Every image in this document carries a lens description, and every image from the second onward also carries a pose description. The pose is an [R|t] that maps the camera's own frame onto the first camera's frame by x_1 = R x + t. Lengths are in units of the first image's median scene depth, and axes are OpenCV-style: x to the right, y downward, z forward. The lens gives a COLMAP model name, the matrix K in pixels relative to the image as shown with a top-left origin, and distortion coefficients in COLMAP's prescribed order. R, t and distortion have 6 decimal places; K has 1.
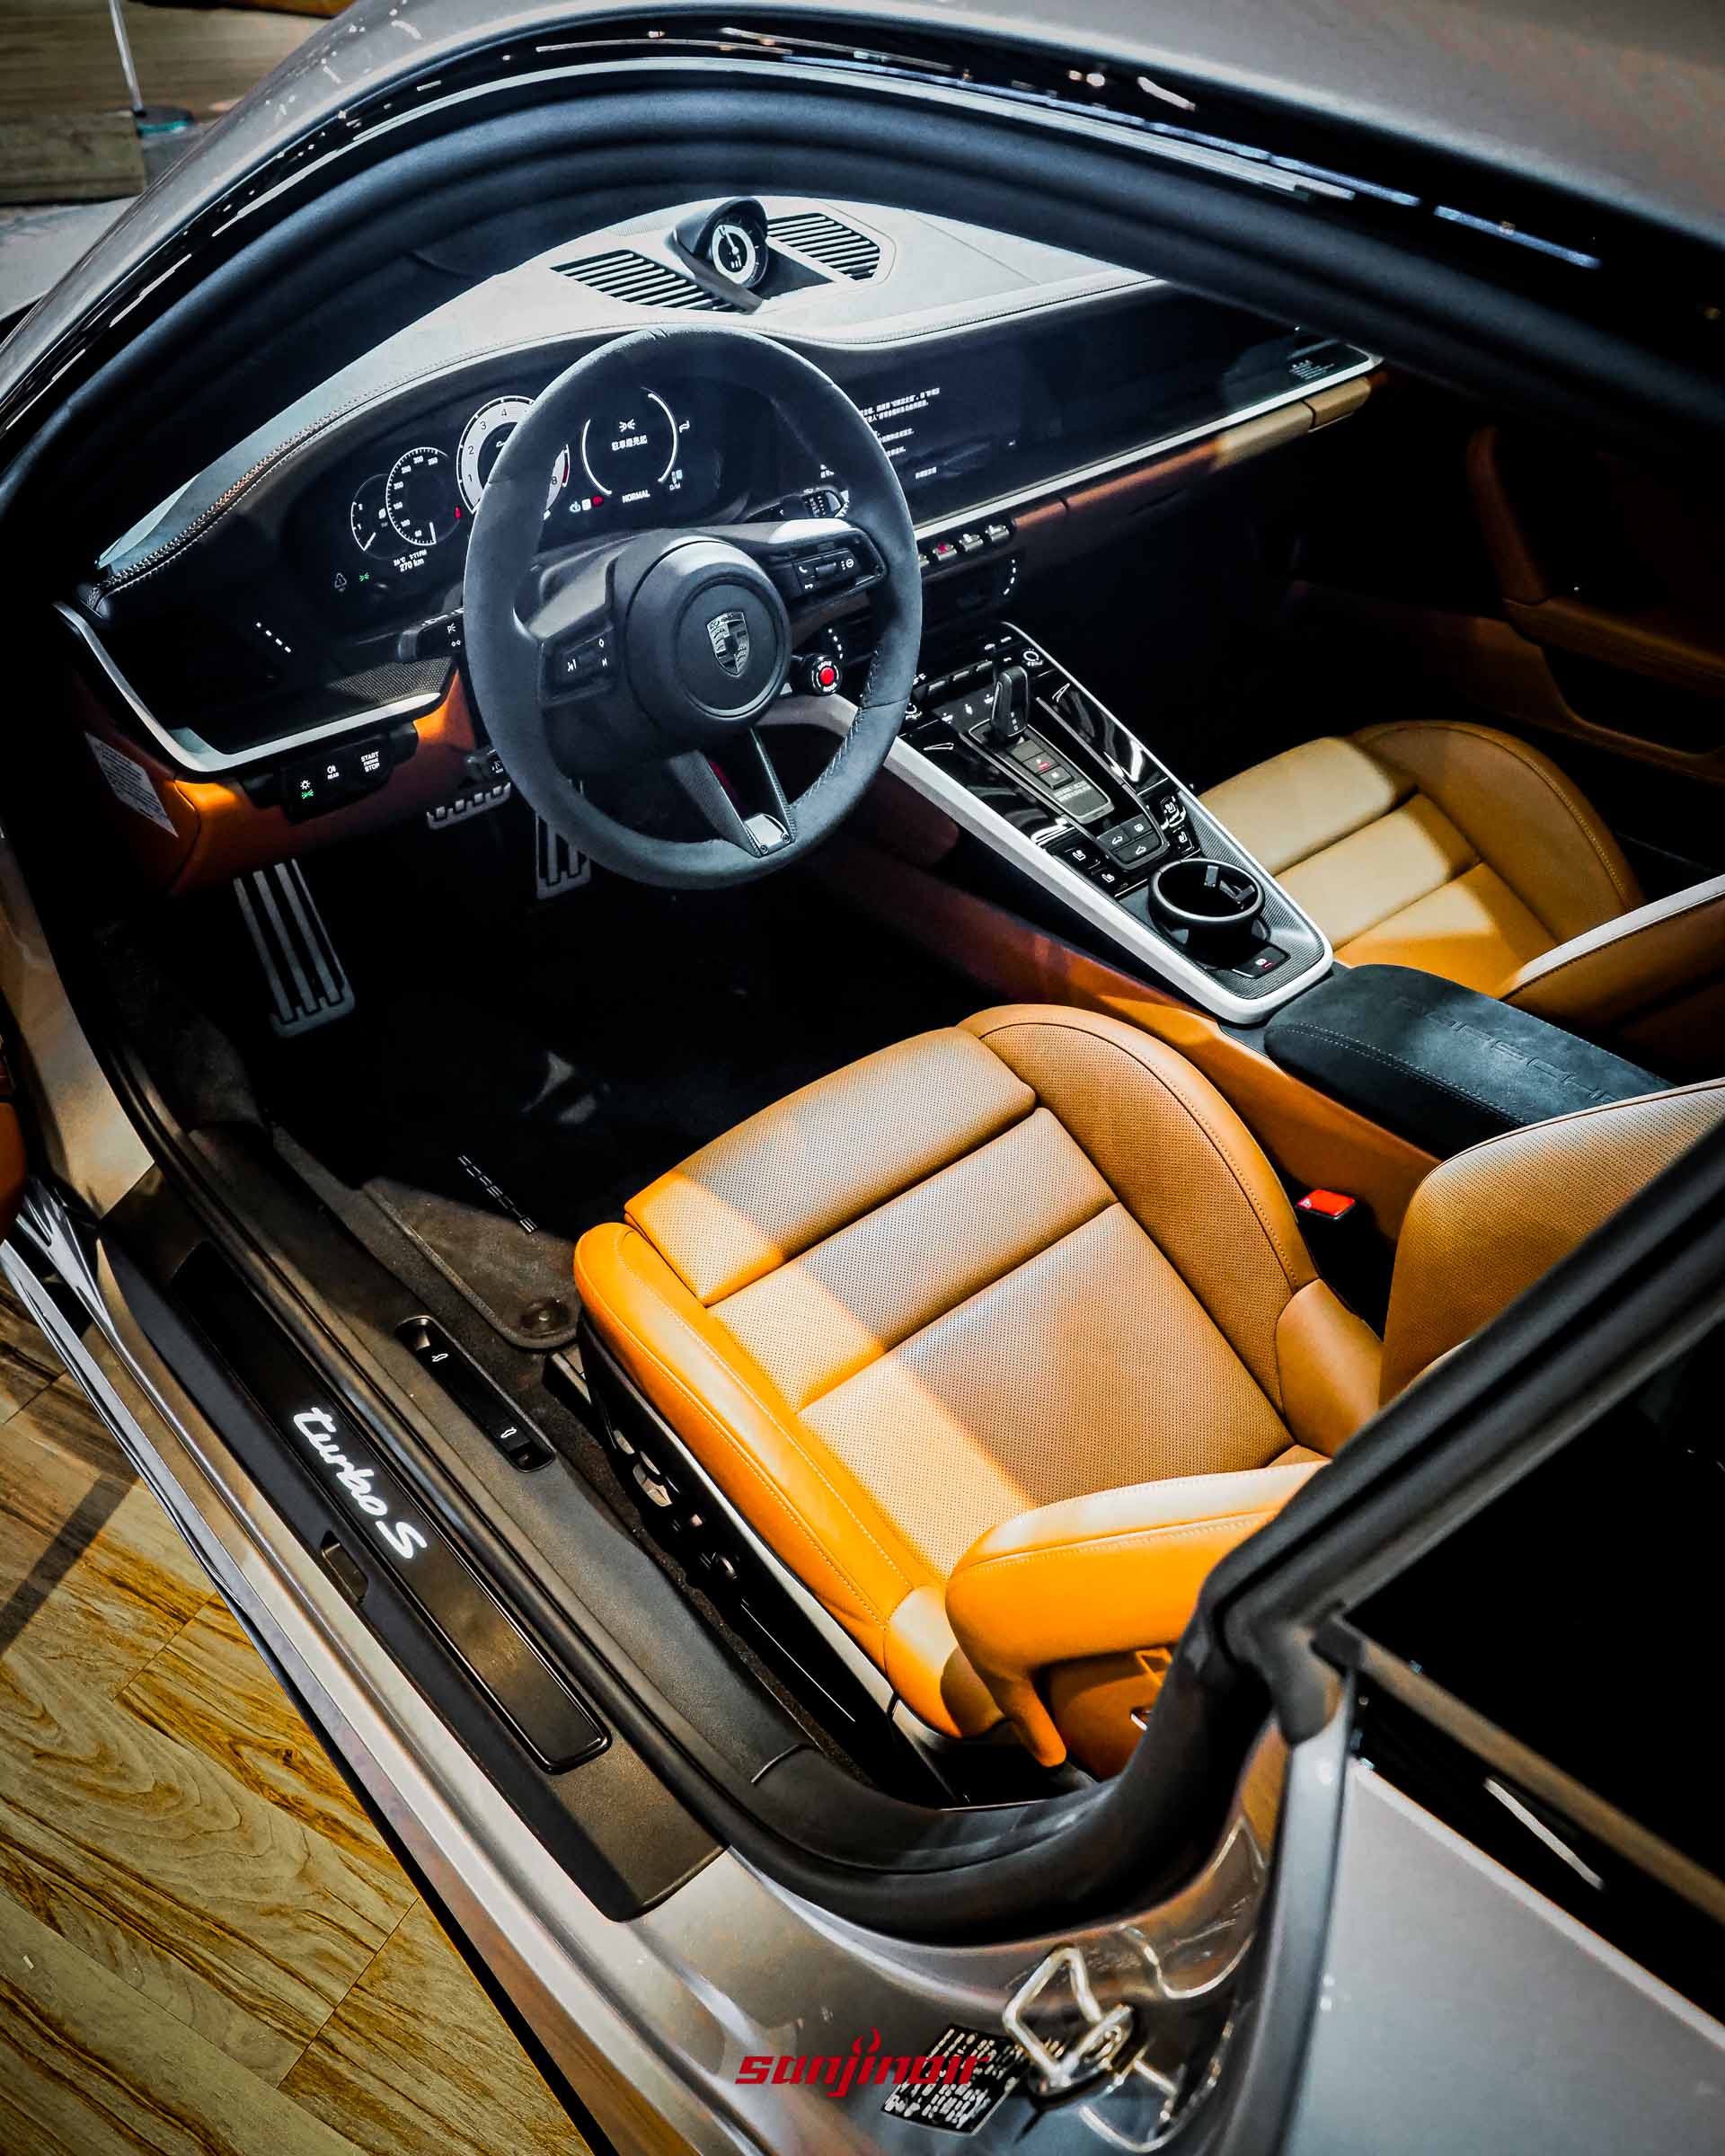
lens RADIAL K [[1678.4, 0, 862.5], [0, 1678.4, 1078.0], [0, 0, 1]] dist [-0.006317, 0.002083]
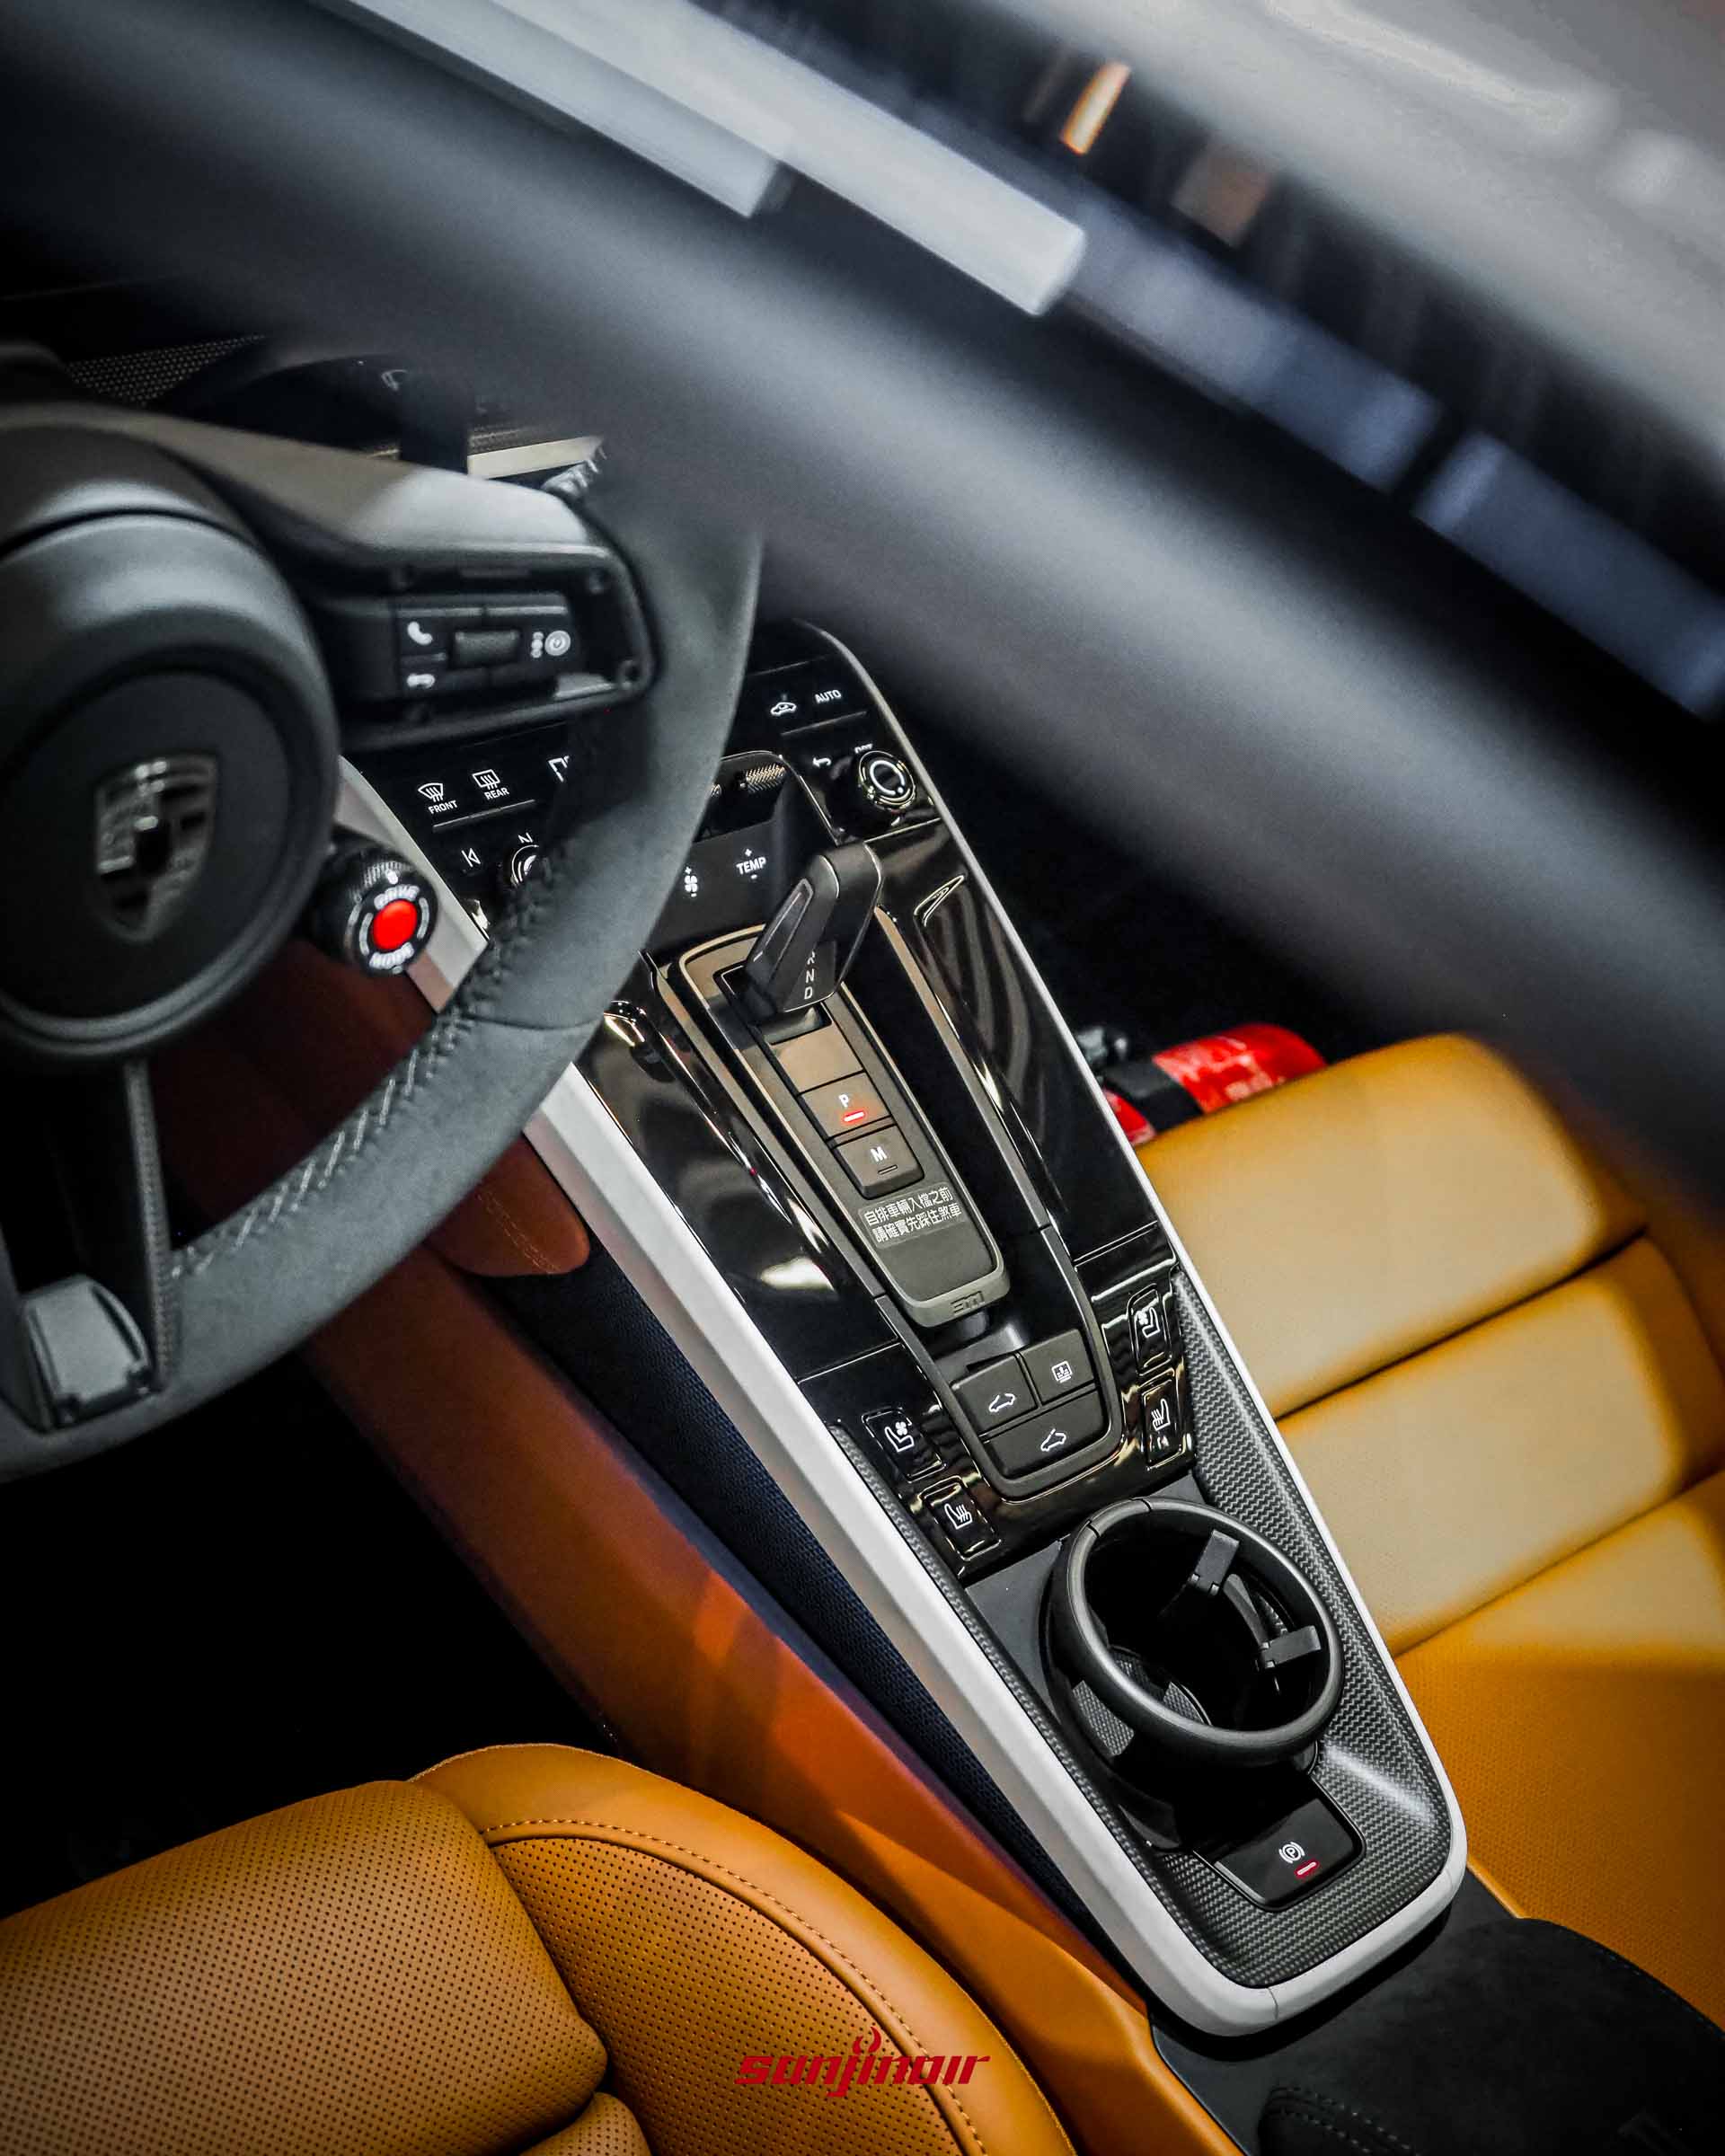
lens RADIAL K [[3711.0, 0, 862.5], [0, 3711.0, 1078.0], [0, 0, 1]] dist [-0.005470, 0.059623]
pose [[0.934898, 0.253349, 0.248557, -0.107547], [-0.264555, 0.964294, 0.012185, -0.242188], [-0.236595, -0.077148, 0.968541, 0.268958]]
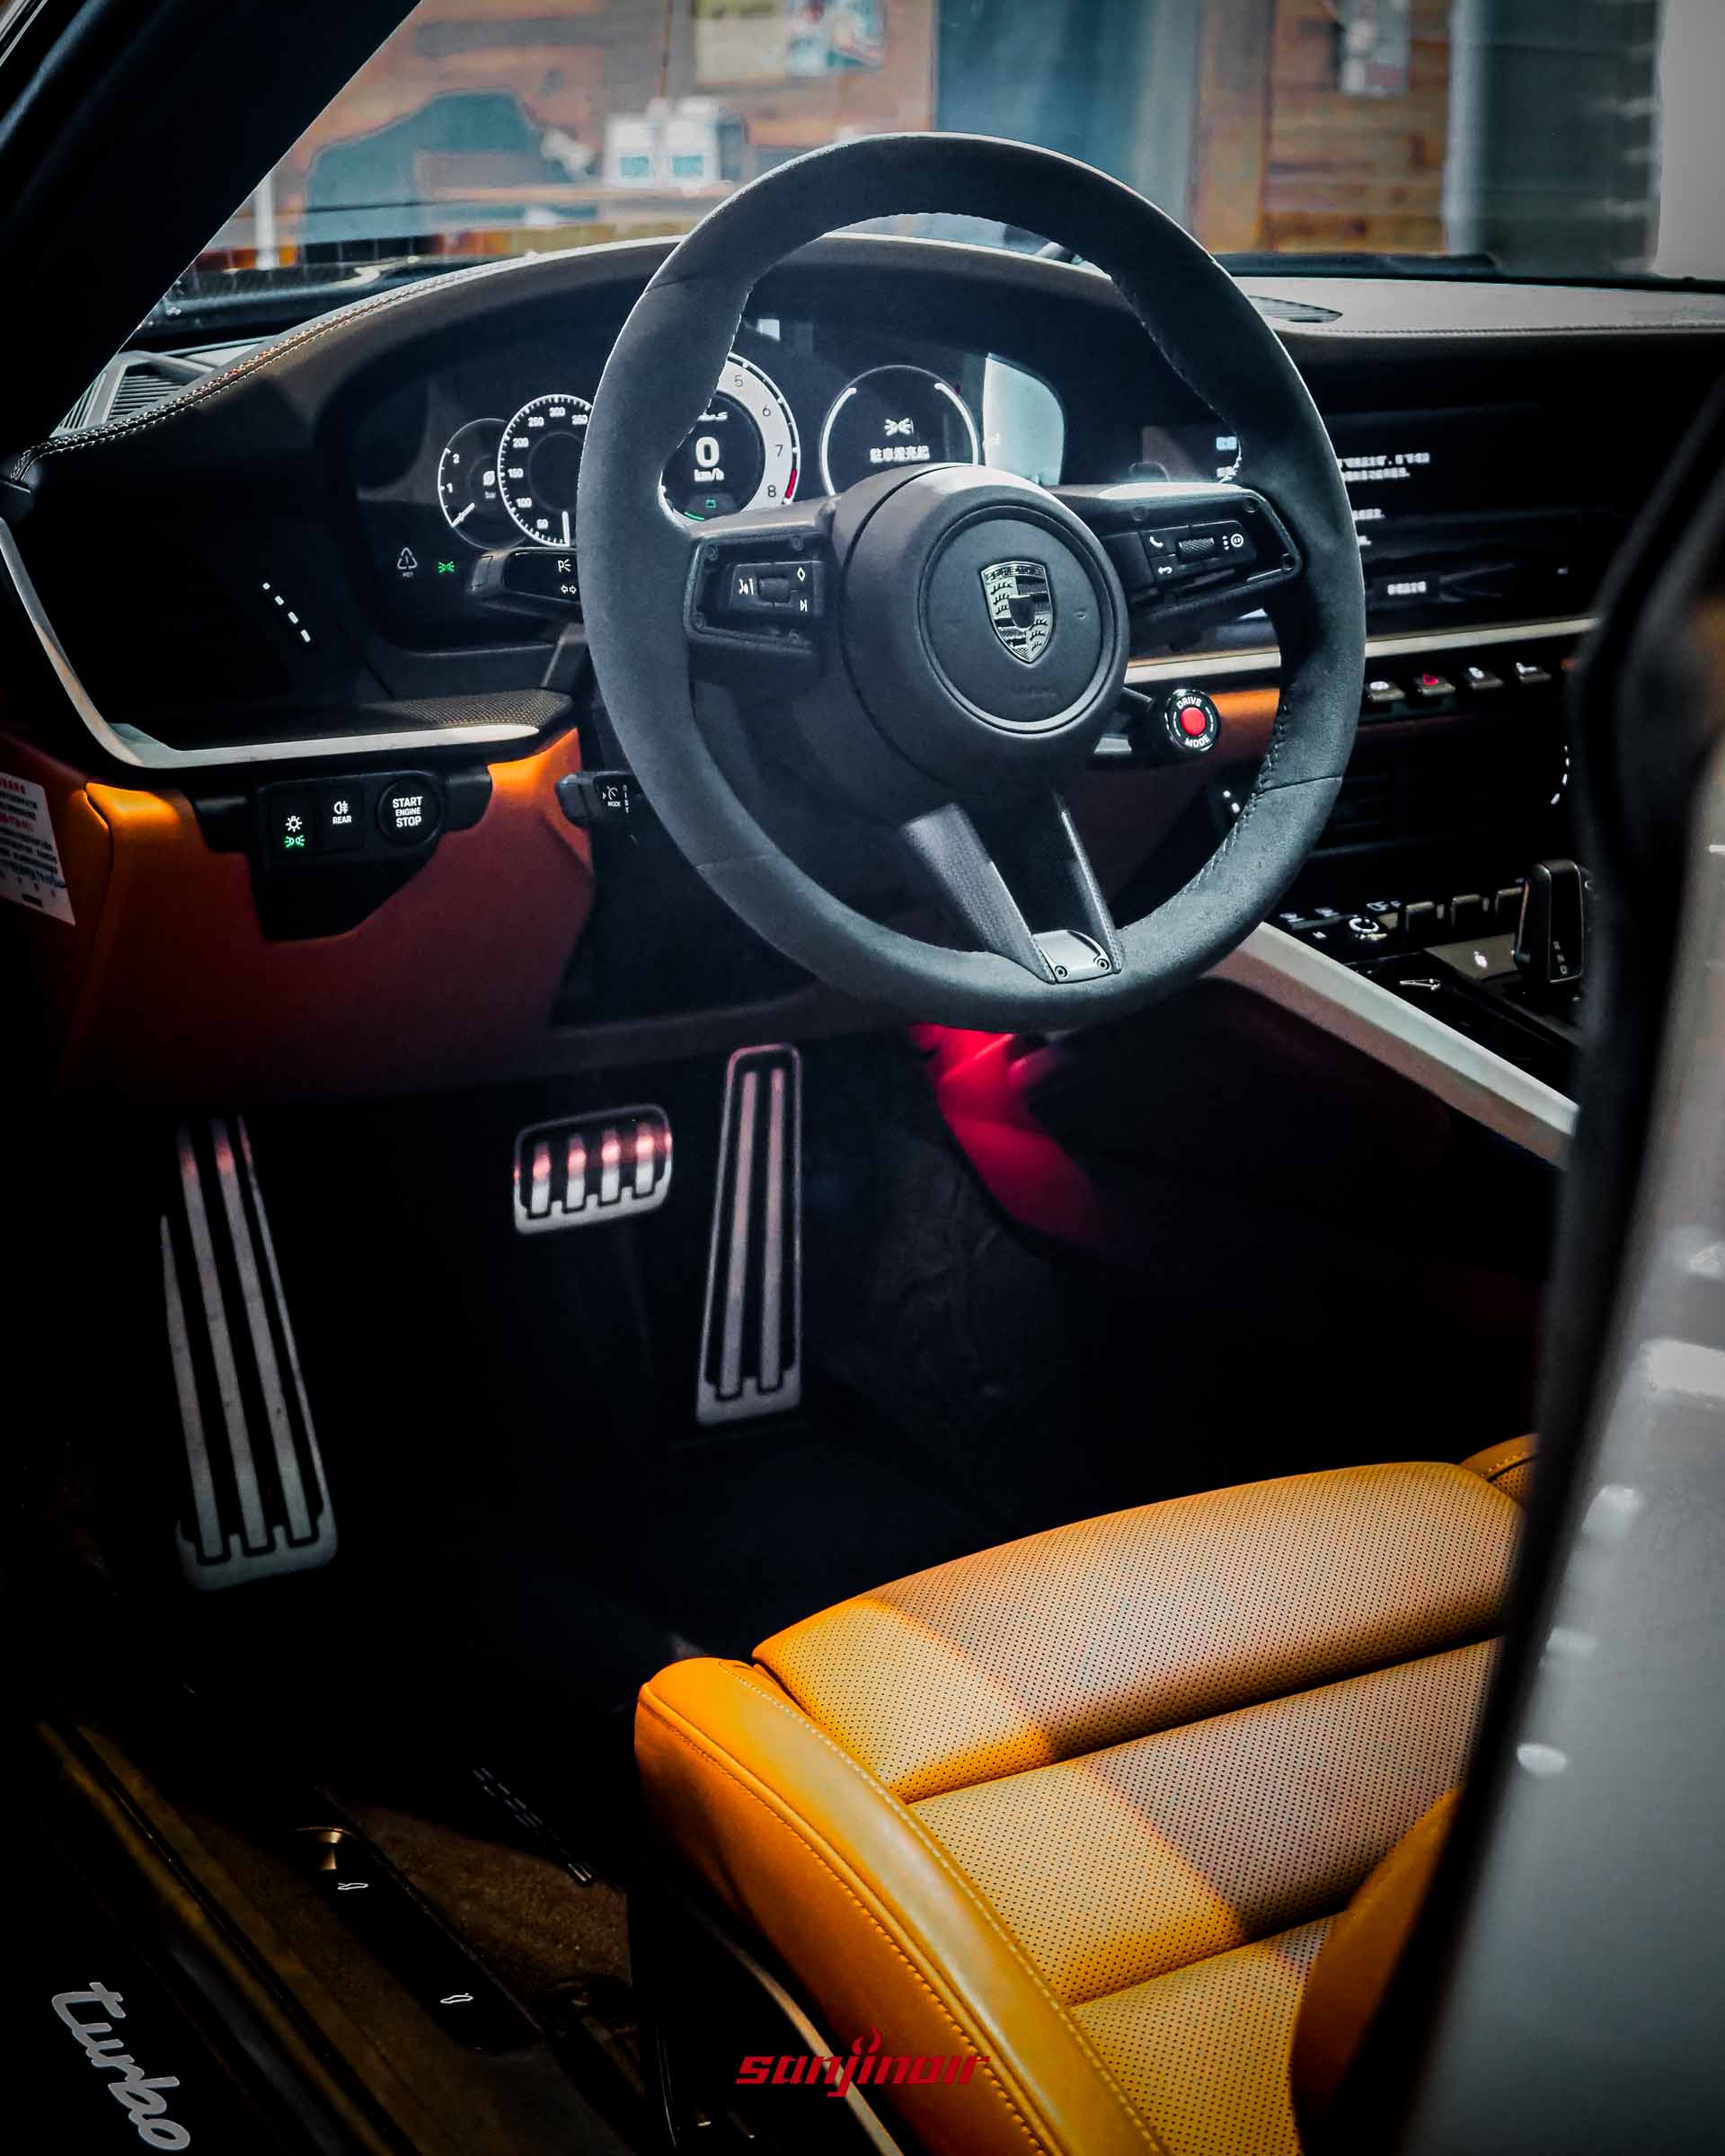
lens RADIAL K [[3261.6, 0, 862.5], [0, 3261.6, 1078.0], [0, 0, 1]] dist [0.044671, -0.187293]
pose [[0.981945, 0.010328, -0.188885, 0.079568], [-0.098116, 0.881504, -0.461870, 0.392812], [0.161733, 0.472063, 0.866602, 0.068203]]
